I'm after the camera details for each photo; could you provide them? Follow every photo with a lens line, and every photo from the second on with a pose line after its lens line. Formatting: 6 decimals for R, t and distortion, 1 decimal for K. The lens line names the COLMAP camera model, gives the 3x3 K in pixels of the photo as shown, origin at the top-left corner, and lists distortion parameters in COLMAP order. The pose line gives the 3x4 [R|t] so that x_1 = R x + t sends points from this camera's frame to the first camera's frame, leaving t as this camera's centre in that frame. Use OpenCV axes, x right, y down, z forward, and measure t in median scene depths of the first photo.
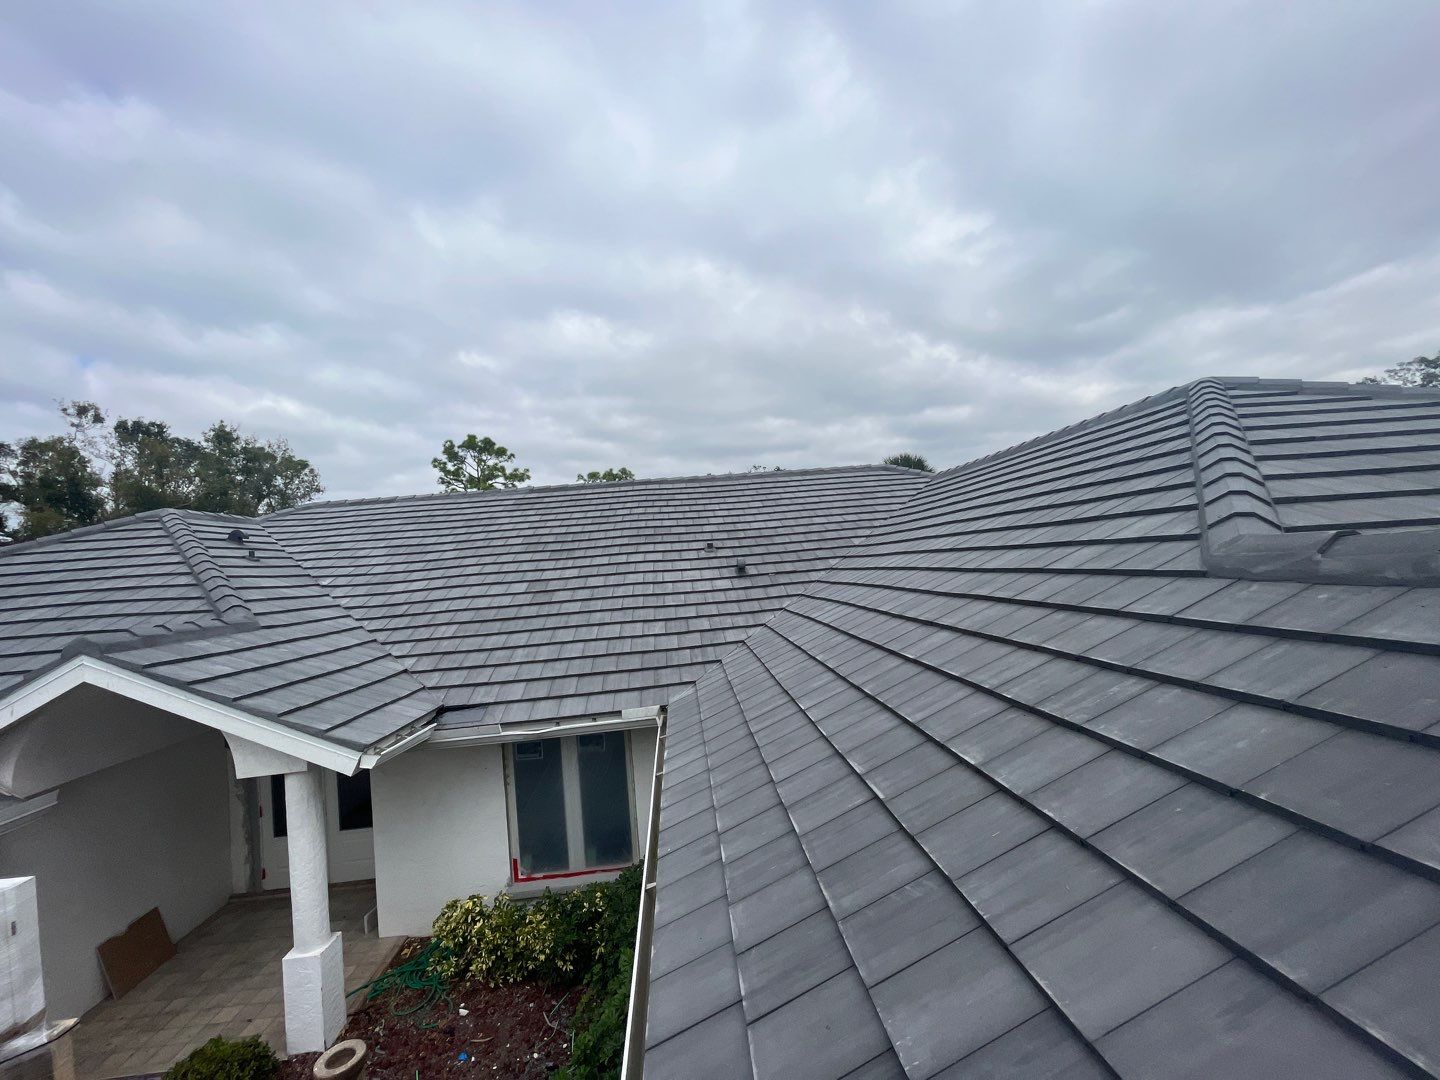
lens RADIAL K [[581.6, 0, 716.3], [0, 581.6, 535.7], [0, 0, 1]] dist [-0.001885, -0.000454]
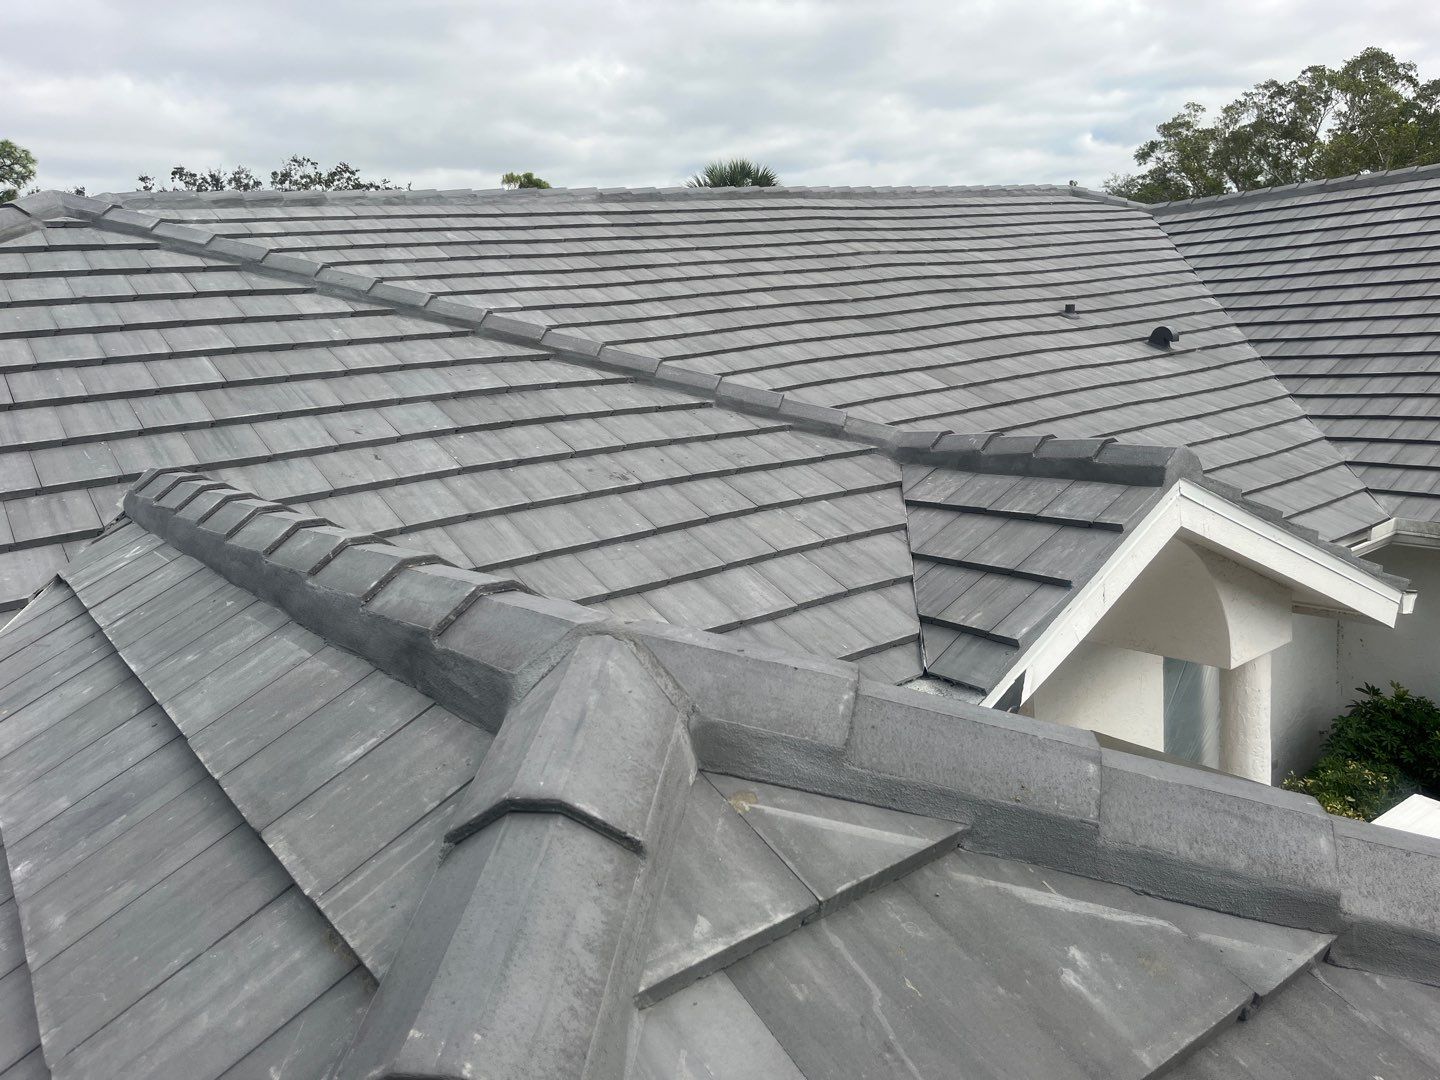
lens RADIAL K [[1092.7, 0, 722.8], [0, 1092.7, 535.8], [0, 0, 1]] dist [0.076323, -0.110061]
pose [[0.851989, -0.097929, 0.514319, -0.170451], [-0.004768, 0.980860, 0.194658, 0.004919], [-0.523538, -0.168299, 0.835215, 0.029926]]
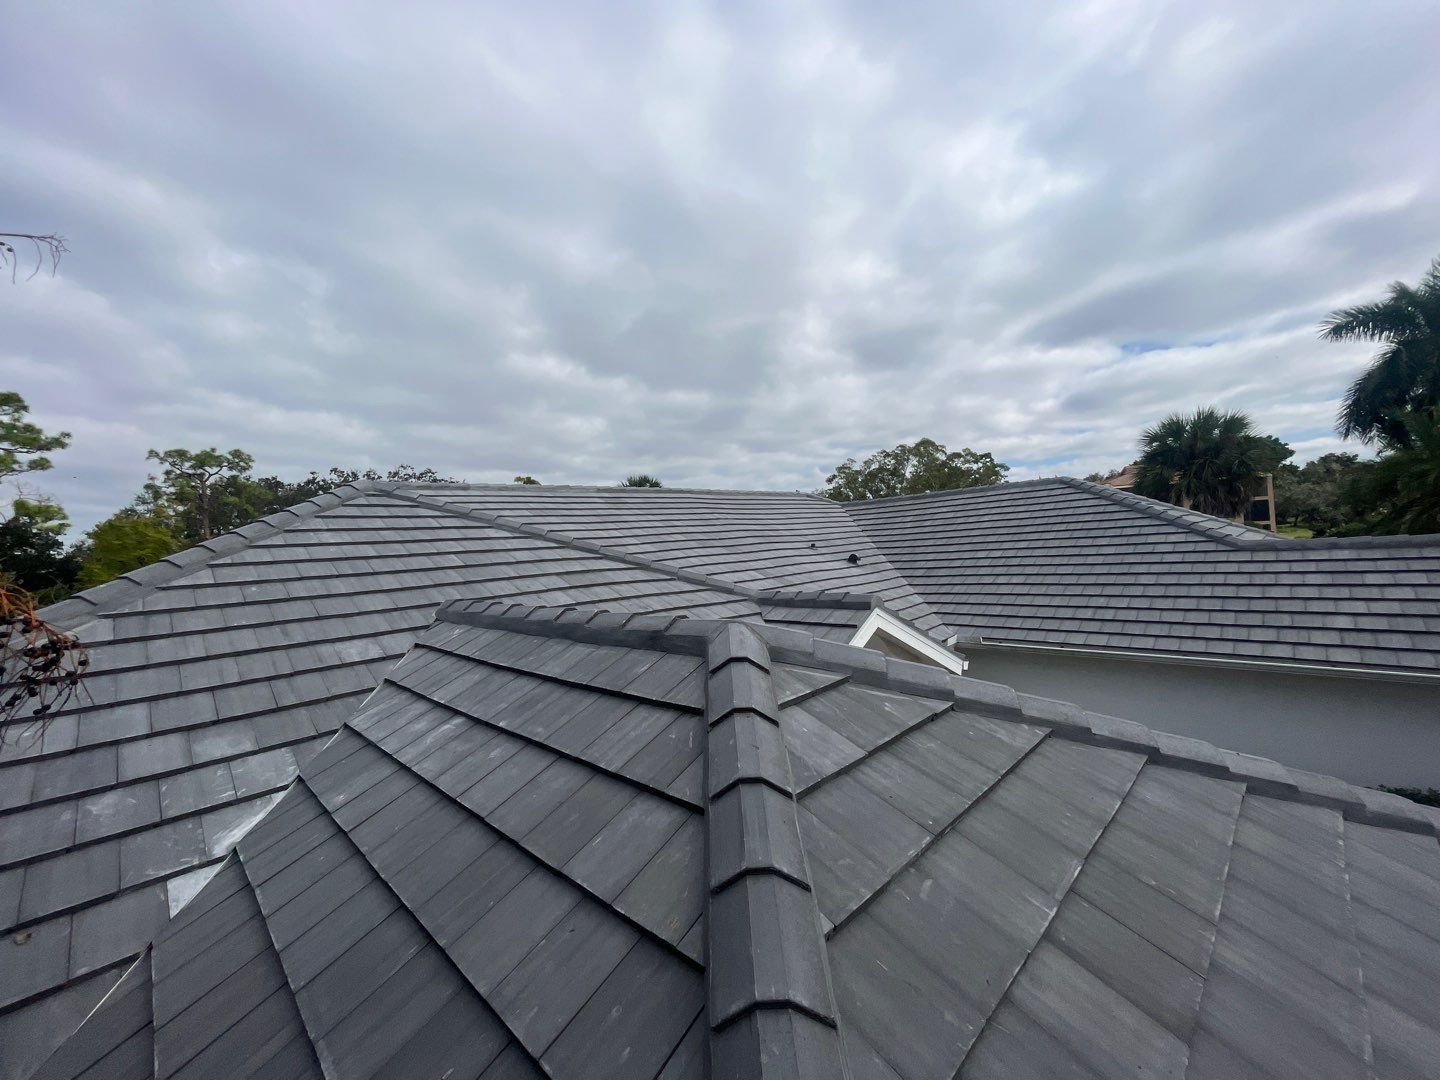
lens RADIAL K [[581.6, 0, 716.3], [0, 581.6, 535.7], [0, 0, 1]] dist [-0.001885, -0.000454]
pose [[0.756916, 0.037078, 0.652460, -0.193804], [-0.021483, 0.999261, -0.031864, 0.007596], [-0.653160, 0.010102, 0.757153, 0.018172]]
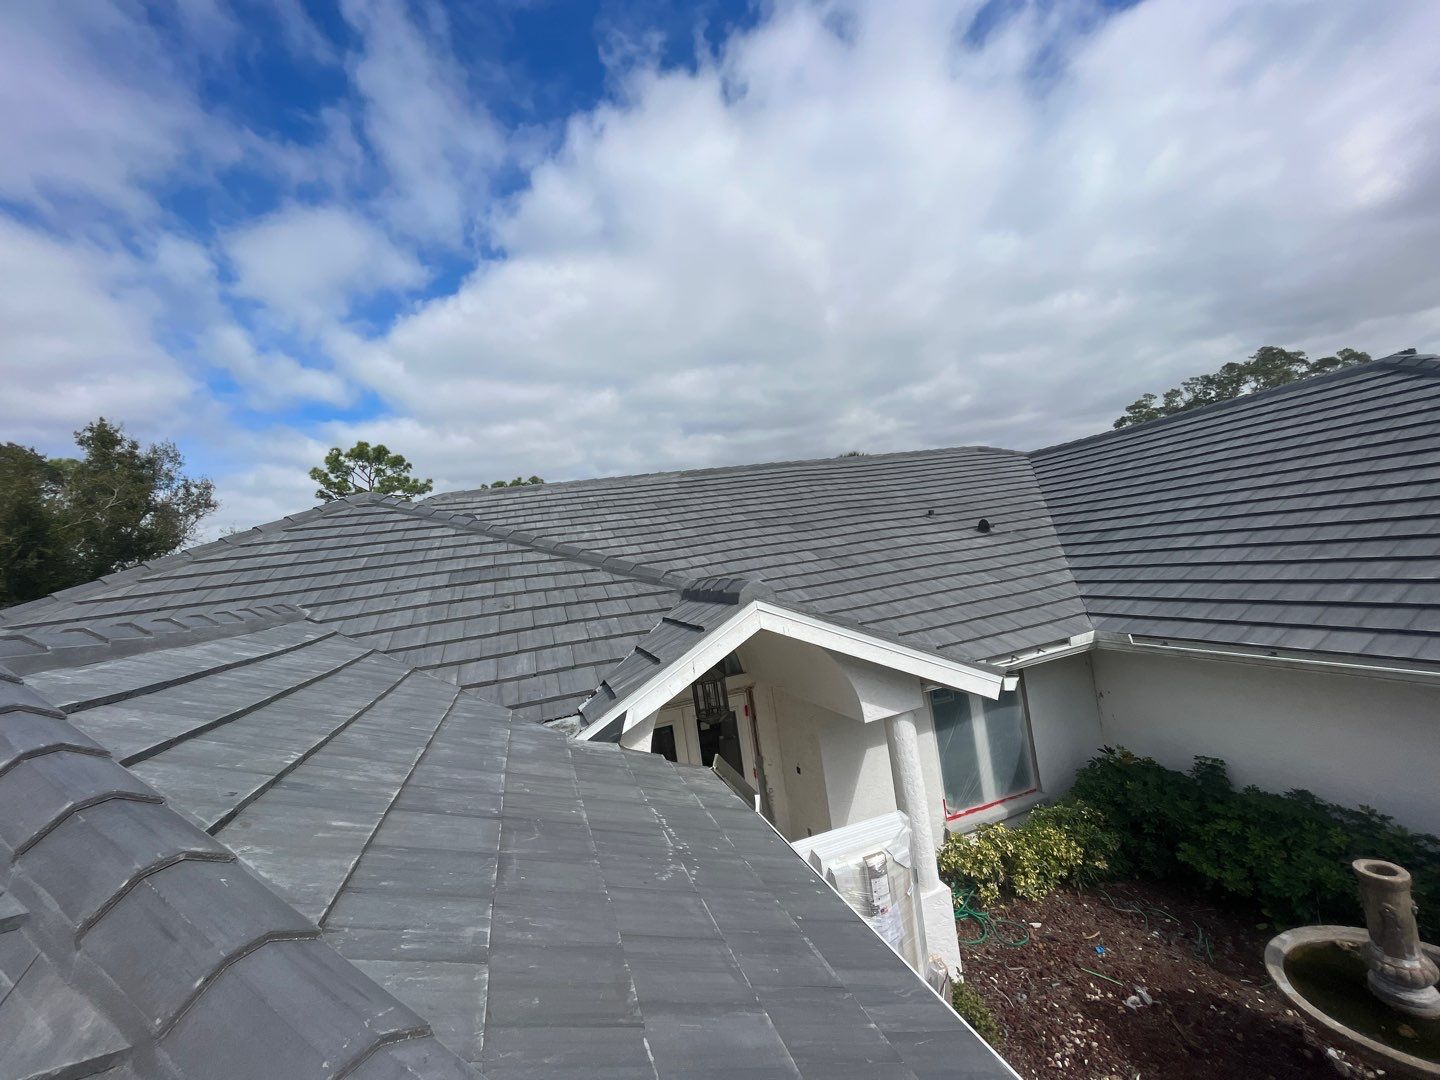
lens RADIAL K [[581.6, 0, 716.3], [0, 581.6, 535.7], [0, 0, 1]] dist [-0.001885, -0.000454]
pose [[0.969058, -0.046086, 0.242491, -0.116956], [0.050992, 0.998601, -0.013989, 0.009673], [-0.241507, 0.025921, 0.970053, 0.009526]]
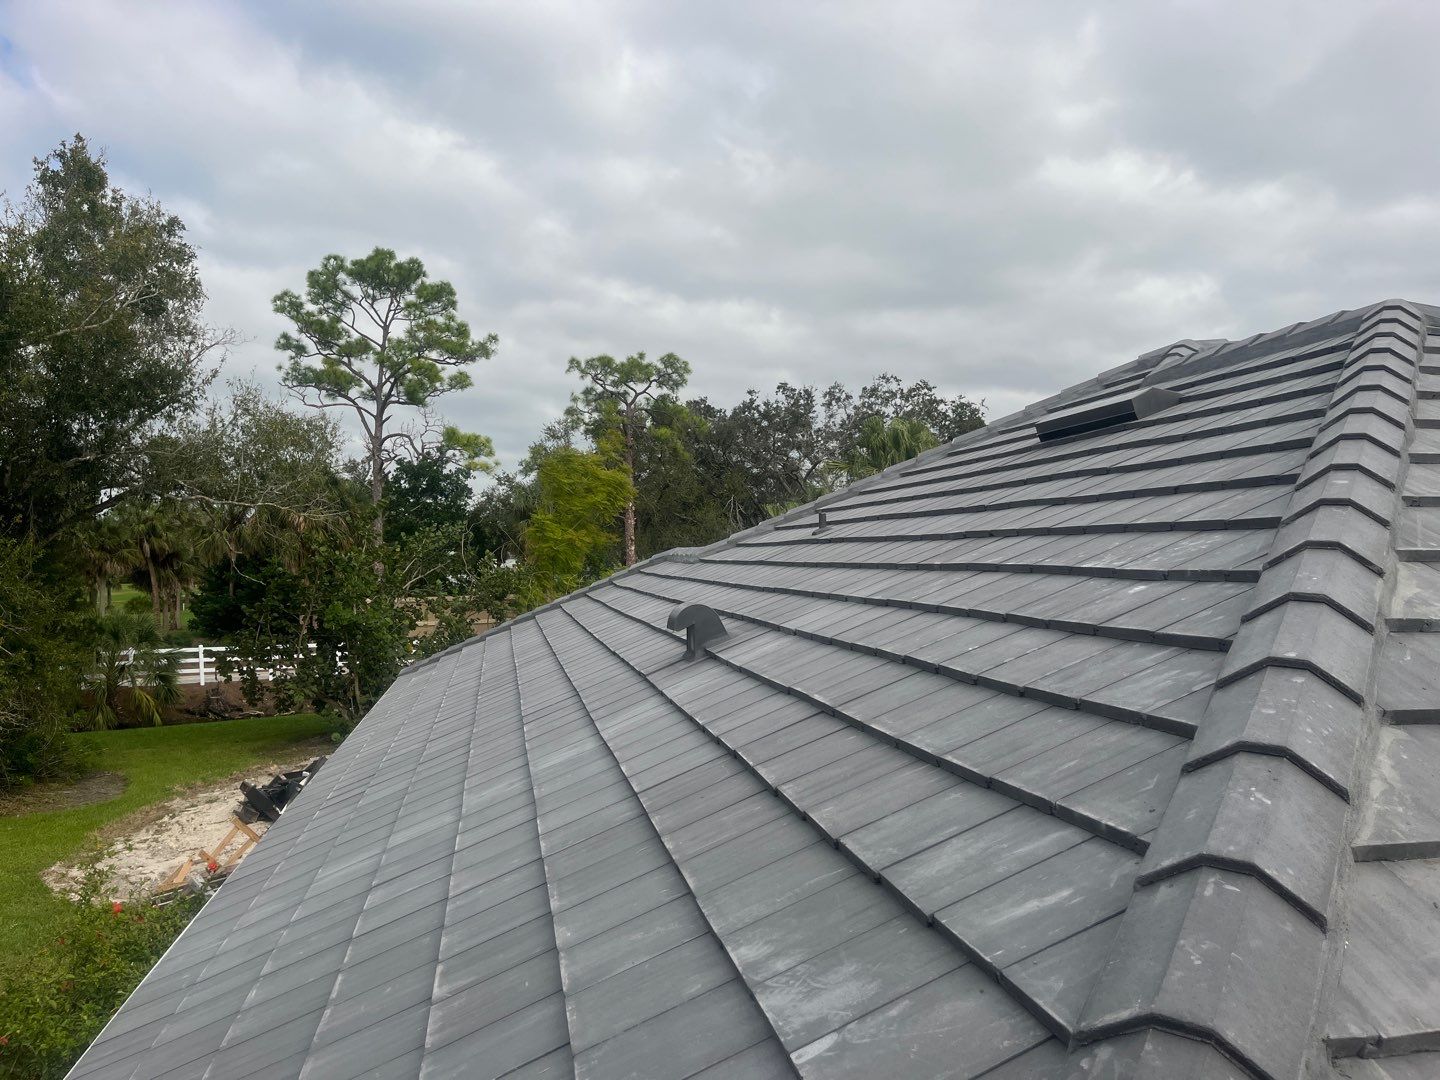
lens RADIAL K [[1092.7, 0, 722.8], [0, 1092.7, 535.8], [0, 0, 1]] dist [0.076323, -0.110061]
pose [[0.988174, 0.074951, 0.133767, -0.250489], [-0.078040, 0.996788, 0.017998, 0.018063], [-0.131988, -0.028224, 0.990849, 0.080932]]
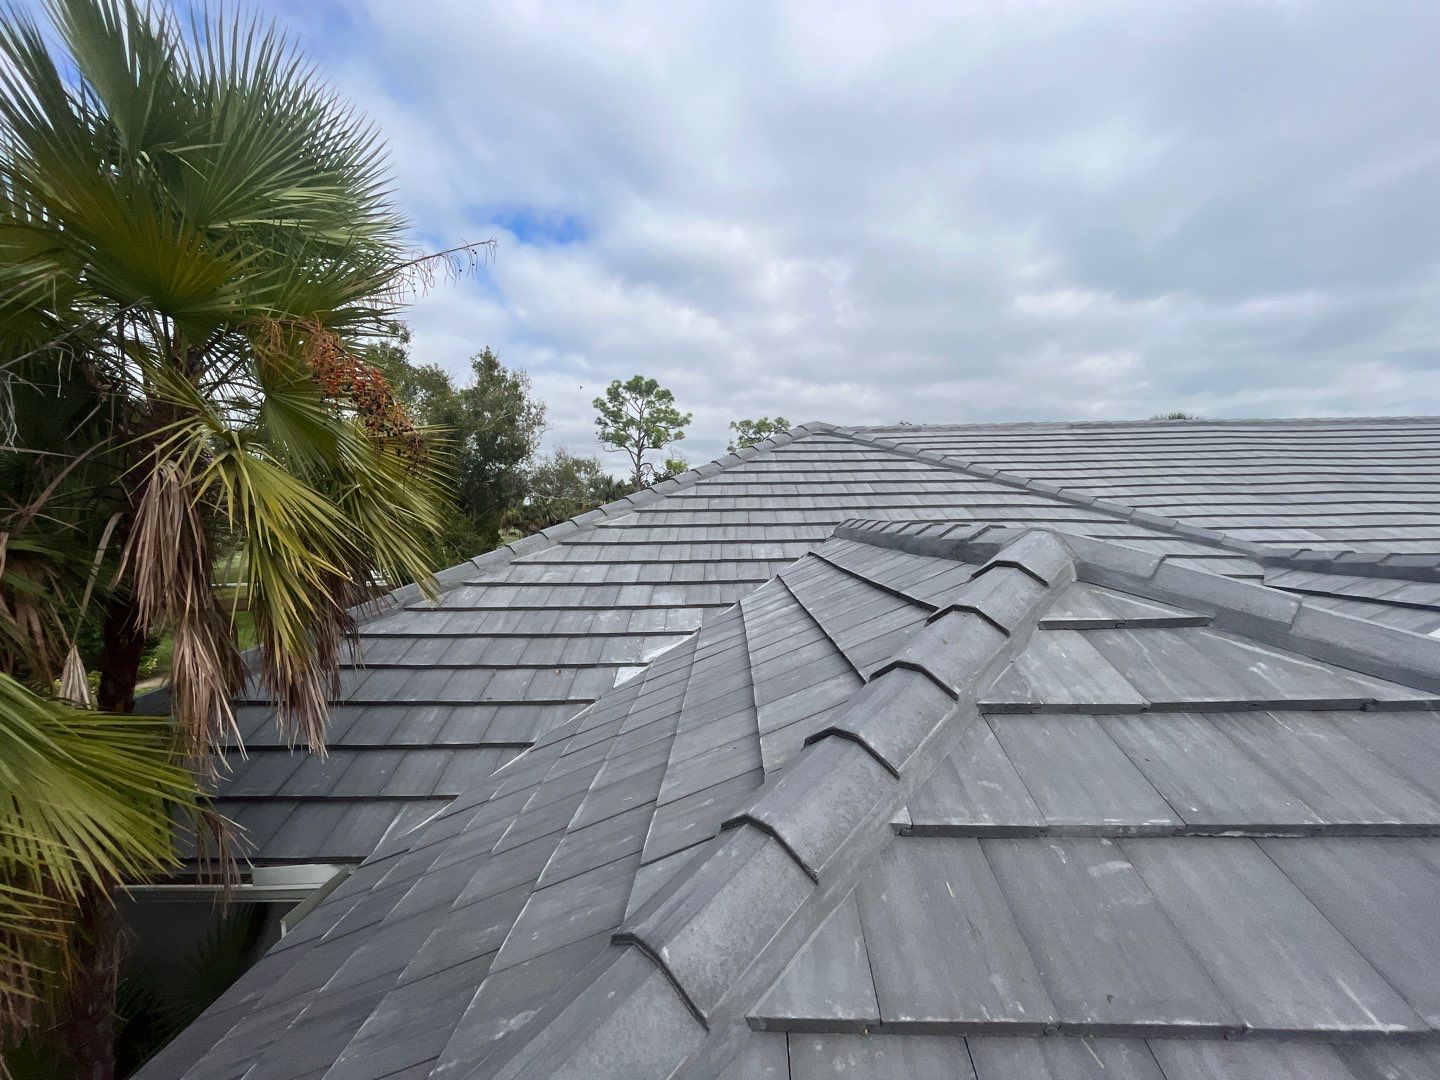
lens RADIAL K [[581.6, 0, 716.3], [0, 581.6, 535.7], [0, 0, 1]] dist [-0.001885, -0.000454]
pose [[0.993363, 0.067045, -0.093464, -0.177281], [-0.059868, 0.995186, 0.077589, 0.012283], [0.098216, -0.071478, 0.992595, 0.012556]]
